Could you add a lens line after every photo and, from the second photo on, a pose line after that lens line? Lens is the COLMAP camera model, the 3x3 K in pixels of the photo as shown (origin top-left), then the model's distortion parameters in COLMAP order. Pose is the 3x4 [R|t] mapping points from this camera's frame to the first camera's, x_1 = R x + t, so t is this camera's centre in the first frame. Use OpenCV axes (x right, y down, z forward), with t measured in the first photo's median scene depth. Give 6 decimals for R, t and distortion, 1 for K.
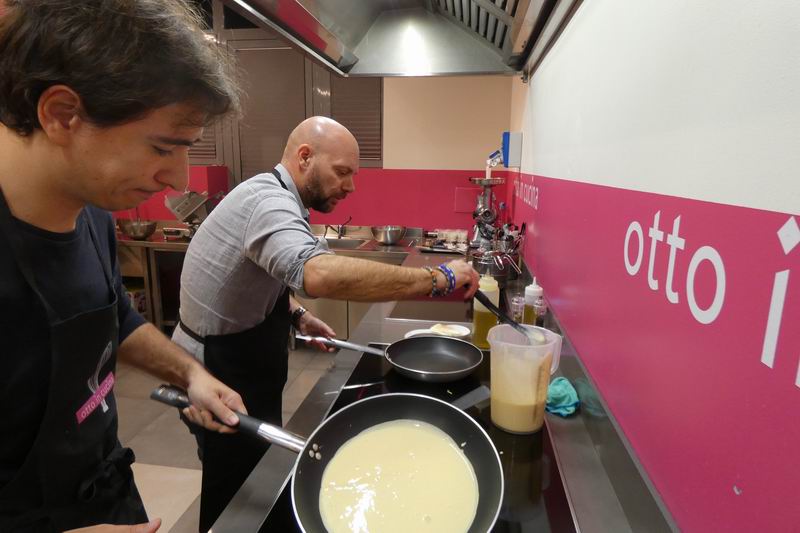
lens RADIAL K [[489.3, 0, 400.0], [0, 489.3, 266.5], [0, 0, 1]] dist [0.003669, 0.035282]
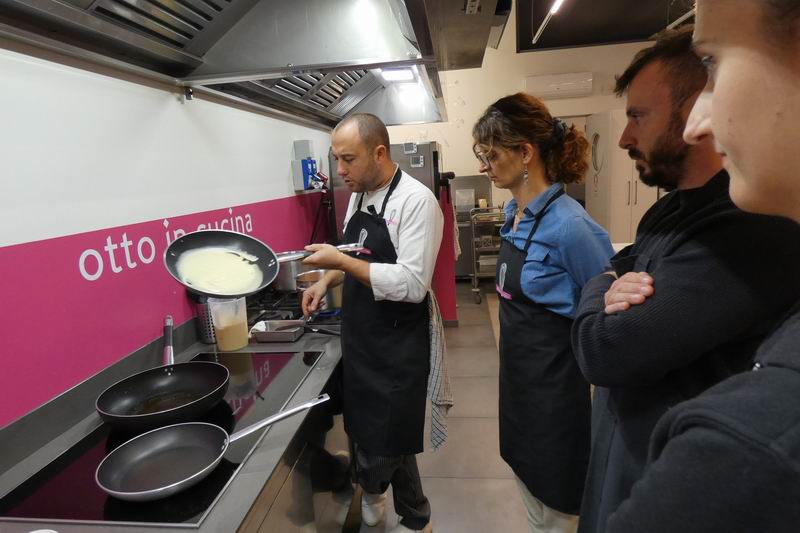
lens RADIAL K [[489.3, 0, 400.0], [0, 489.3, 266.5], [0, 0, 1]] dist [0.003669, 0.035282]
pose [[-0.998849, 0.045158, -0.016189, -0.171577], [0.035203, 0.919227, 0.392151, -0.199921], [0.032590, 0.391129, -0.919759, 0.782867]]
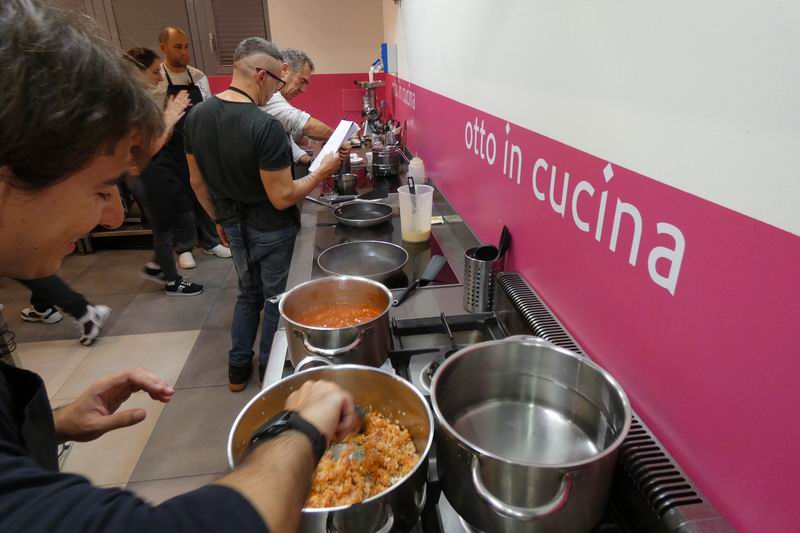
lens RADIAL K [[489.3, 0, 400.0], [0, 489.3, 266.5], [0, 0, 1]] dist [0.003669, 0.035282]
pose [[0.964352, -0.132453, 0.229087, -0.100967], [0.082117, 0.972766, 0.216754, 0.008586], [-0.251558, -0.190216, 0.948966, -0.287262]]
